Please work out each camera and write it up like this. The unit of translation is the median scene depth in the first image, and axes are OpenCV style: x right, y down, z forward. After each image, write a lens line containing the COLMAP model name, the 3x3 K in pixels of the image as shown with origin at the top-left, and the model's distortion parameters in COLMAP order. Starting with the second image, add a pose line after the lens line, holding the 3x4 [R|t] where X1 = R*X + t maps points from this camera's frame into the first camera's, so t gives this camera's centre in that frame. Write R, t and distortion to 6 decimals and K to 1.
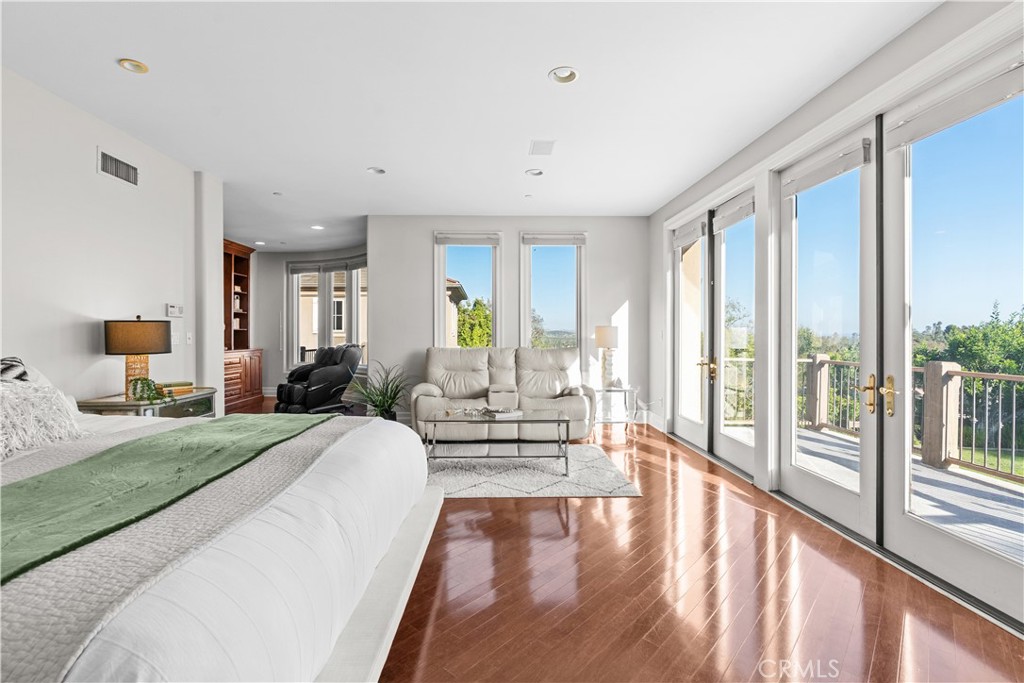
lens RADIAL K [[469.0, 0, 513.6], [0, 469.0, 337.4], [0, 0, 1]] dist [-0.004290, -0.001159]
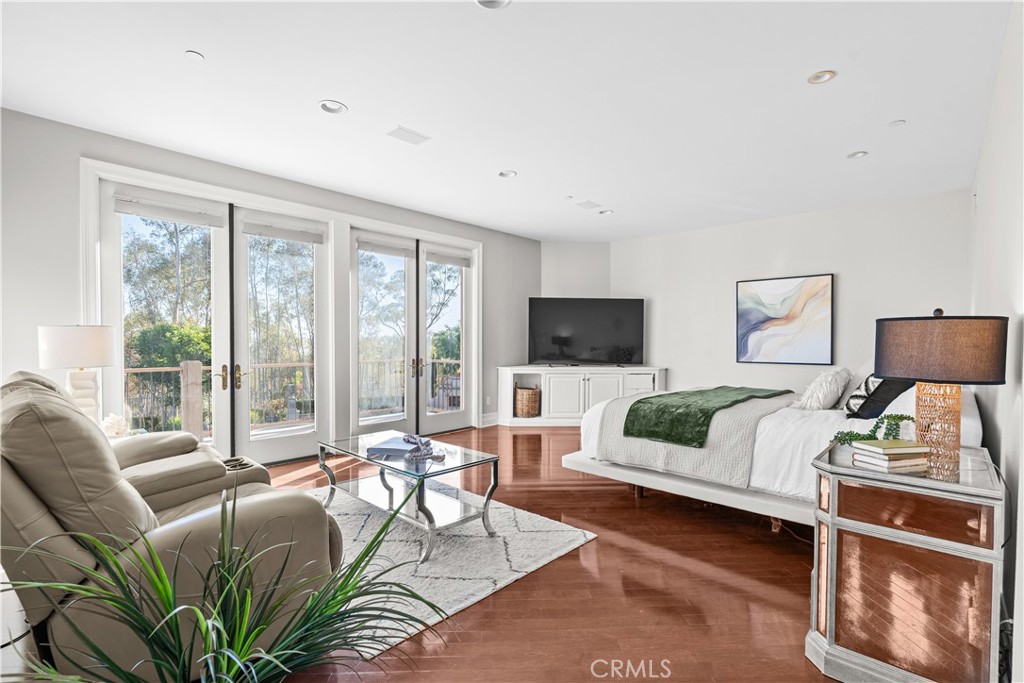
lens RADIAL K [[469.0, 0, 514.3], [0, 469.0, 343.4], [0, 0, 1]] dist [-0.004290, -0.001159]
pose [[-0.706116, -0.007976, 0.708051, -0.849483], [0.003714, 0.999881, 0.014966, -0.016435], [-0.708086, 0.013198, -0.706002, 1.730393]]
